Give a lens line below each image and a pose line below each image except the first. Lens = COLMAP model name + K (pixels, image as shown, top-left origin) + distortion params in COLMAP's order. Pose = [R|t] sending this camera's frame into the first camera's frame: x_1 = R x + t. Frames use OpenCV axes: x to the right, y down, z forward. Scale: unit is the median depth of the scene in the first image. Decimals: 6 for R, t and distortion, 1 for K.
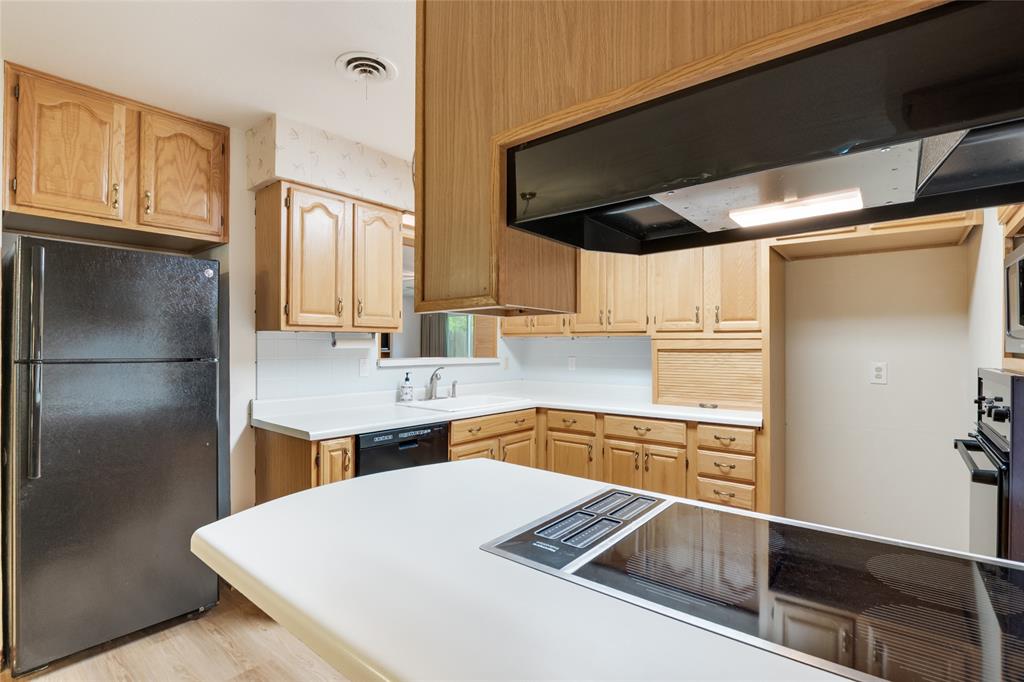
lens RADIAL K [[482.4, 0, 512.3], [0, 482.4, 342.8], [0, 0, 1]] dist [-0.029298, 0.000919]
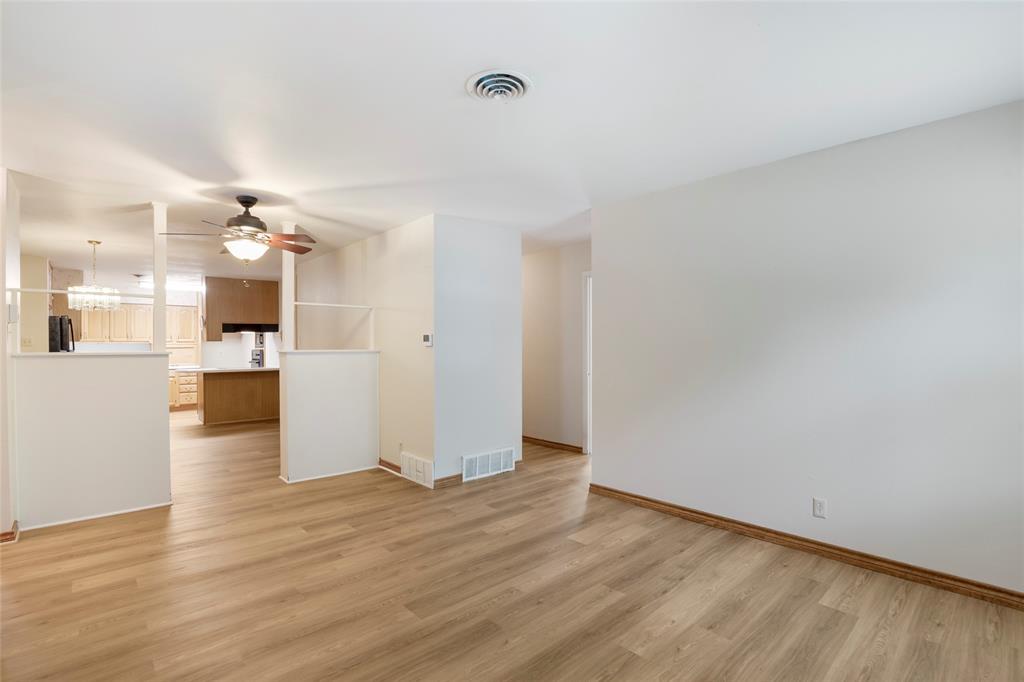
lens RADIAL K [[472.4, 0, 514.9], [0, 472.4, 347.9], [0, 0, 1]] dist [-0.030486, 0.000449]
pose [[0.141234, -0.005524, 0.989961, -2.369089], [-0.000245, 0.999984, 0.005615, -0.002036], [-0.989976, -0.001036, 0.141230, -1.692528]]
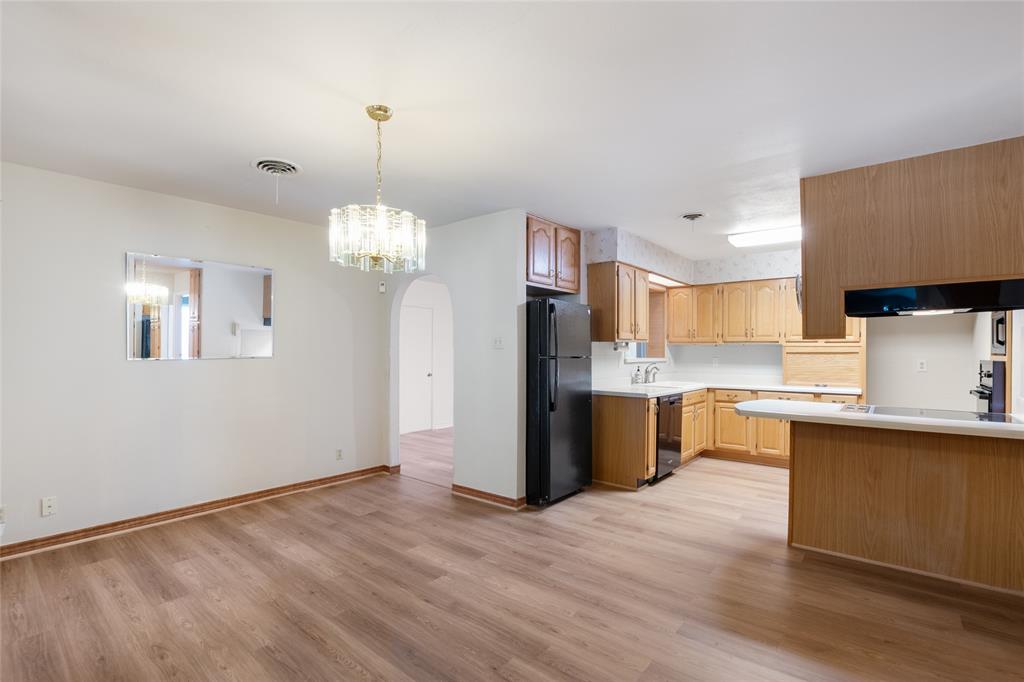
lens RADIAL K [[472.4, 0, 514.9], [0, 472.4, 347.9], [0, 0, 1]] dist [-0.030486, 0.000449]
pose [[0.999997, 0.001850, 0.001372, -0.707399], [-0.001853, 0.999996, 0.002007, -0.003933], [-0.001368, -0.002010, 0.999997, -0.681347]]
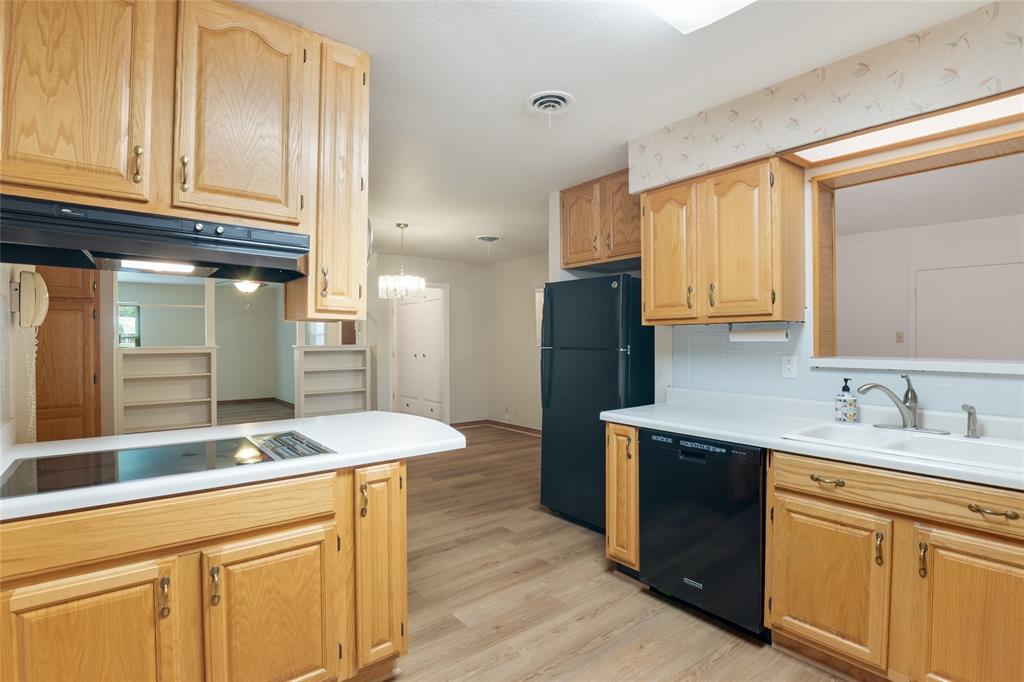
lens RADIAL K [[491.7, 0, 512.0], [0, 491.7, 341.0], [0, 0, 1]] dist [-0.027239, 0.000246]
pose [[-0.201879, -0.000617, -0.979410, 0.579678], [0.006000, 0.999980, -0.001867, 0.009557], [0.979392, -0.006254, -0.201872, 0.748380]]
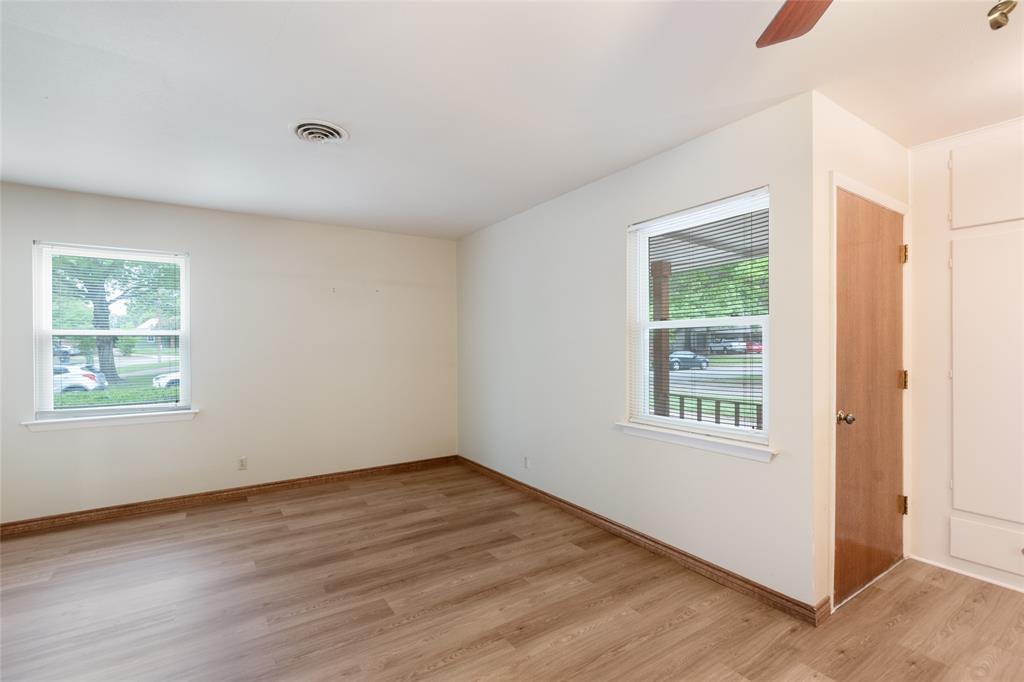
lens RADIAL K [[455.5, 0, 510.0], [0, 455.5, 348.6], [0, 0, 1]] dist [-0.002037, -0.000169]
pose [[-0.302710, 0.004396, -0.953073, -1.005120], [0.010683, 0.999942, 0.001219, 0.001667], [0.953023, -0.009813, -0.302739, -1.005679]]
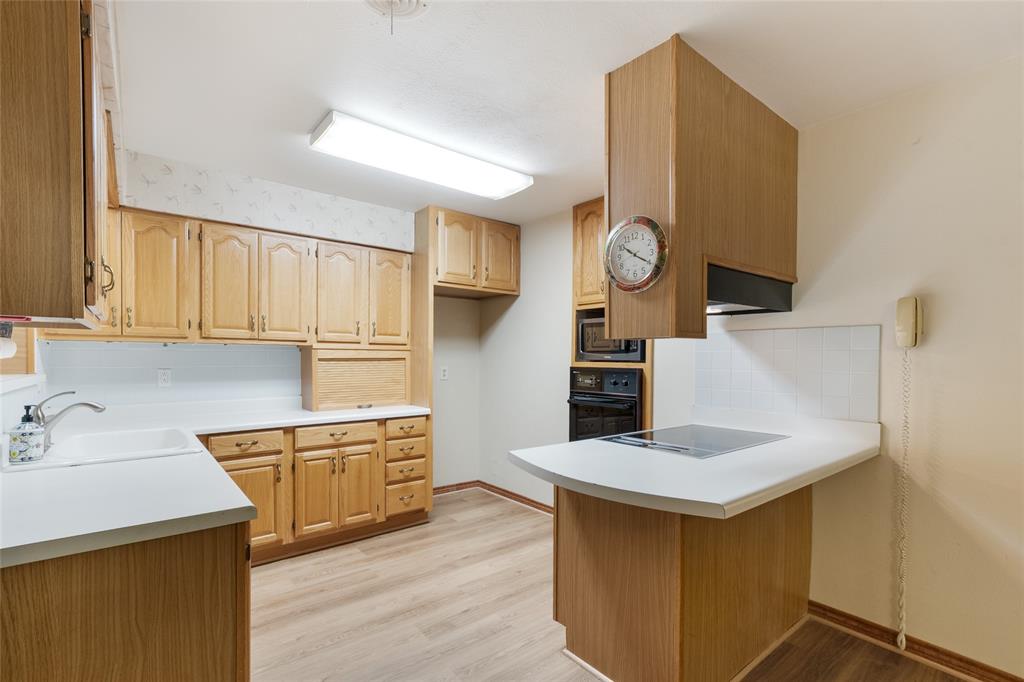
lens RADIAL K [[464.0, 0, 508.4], [0, 464.0, 365.9], [0, 0, 1]] dist [0.002541, 0.000077]
pose [[0.207546, -0.019034, 0.978040, -0.654628], [-0.012699, 0.999674, 0.022150, 0.002177], [-0.978143, -0.017017, 0.207236, 0.432929]]
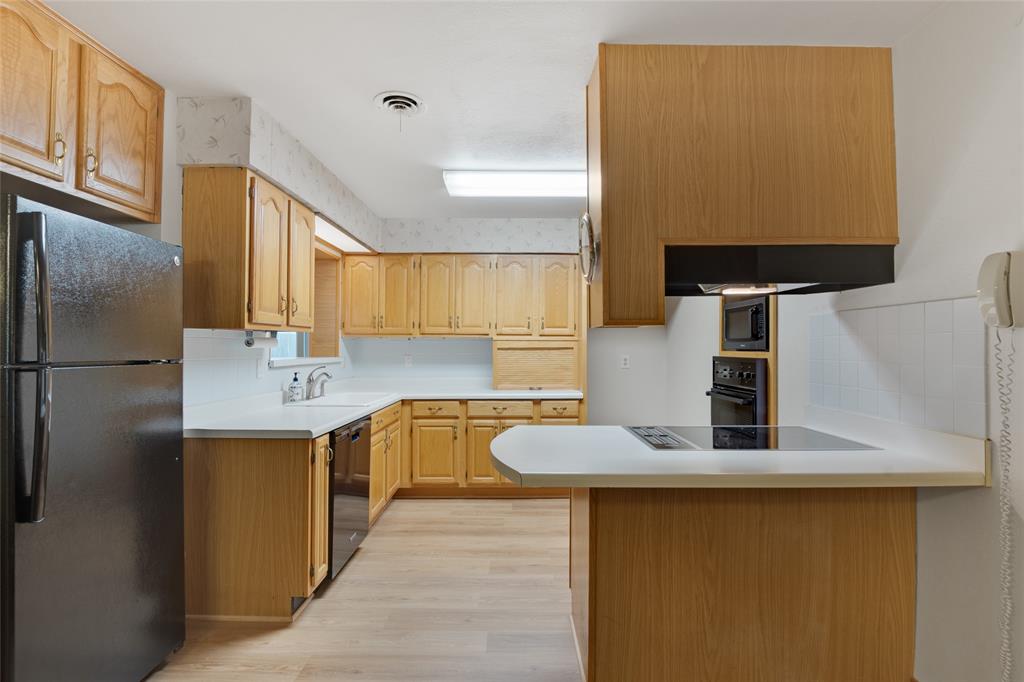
lens RADIAL K [[473.3, 0, 517.1], [0, 473.3, 339.4], [0, 0, 1]] dist [-0.026255, 0.000213]
pose [[0.773756, 0.008347, 0.633428, -0.523053], [-0.004416, 0.999960, -0.007781, -0.000202], [-0.633468, 0.003223, 0.773762, -0.033371]]
